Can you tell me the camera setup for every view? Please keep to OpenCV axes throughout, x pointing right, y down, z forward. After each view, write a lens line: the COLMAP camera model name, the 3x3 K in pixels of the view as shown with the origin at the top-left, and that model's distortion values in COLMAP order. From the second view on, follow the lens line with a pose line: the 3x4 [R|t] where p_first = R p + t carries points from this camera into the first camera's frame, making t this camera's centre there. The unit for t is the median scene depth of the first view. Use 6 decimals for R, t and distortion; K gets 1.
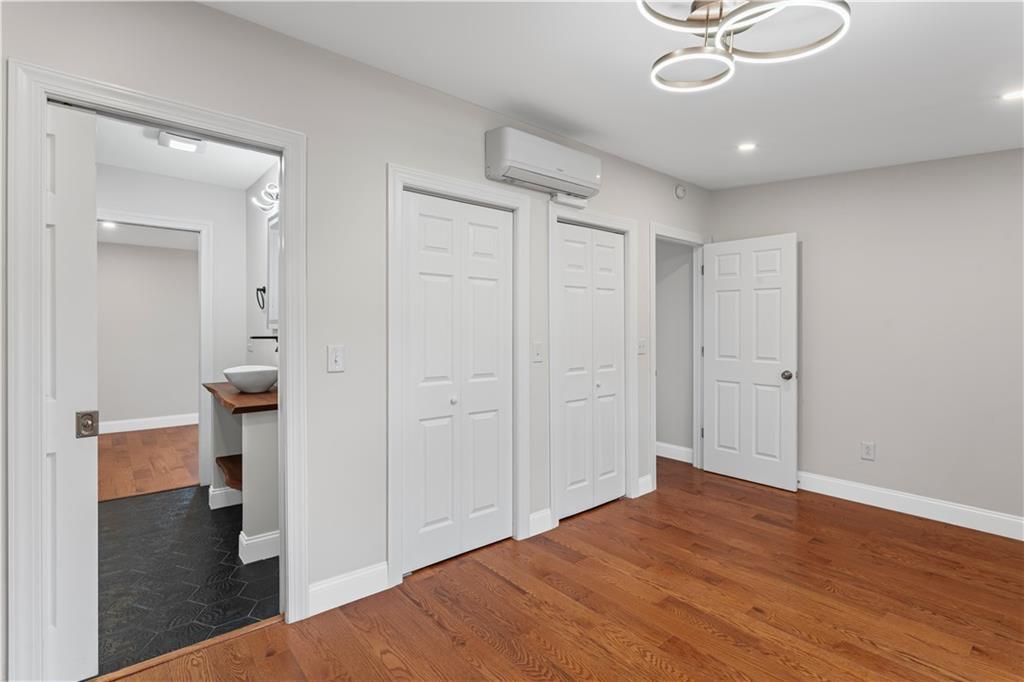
lens RADIAL K [[488.6, 0, 512.3], [0, 488.6, 335.2], [0, 0, 1]] dist [0.005529, 0.000385]
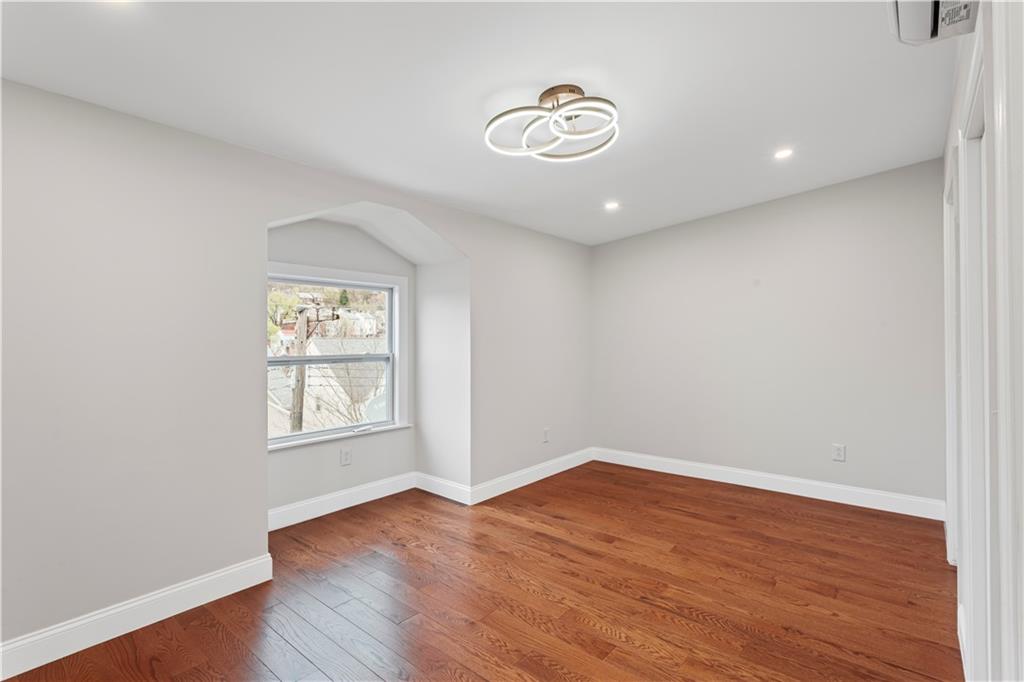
lens RADIAL K [[488.6, 0, 511.2], [0, 488.6, 338.8], [0, 0, 1]] dist [0.005529, 0.000385]
pose [[-0.984699, -0.006308, -0.174148, 0.688176], [-0.007194, 0.999964, 0.004457, -0.017827], [0.174114, 0.005642, -0.984709, 1.942134]]
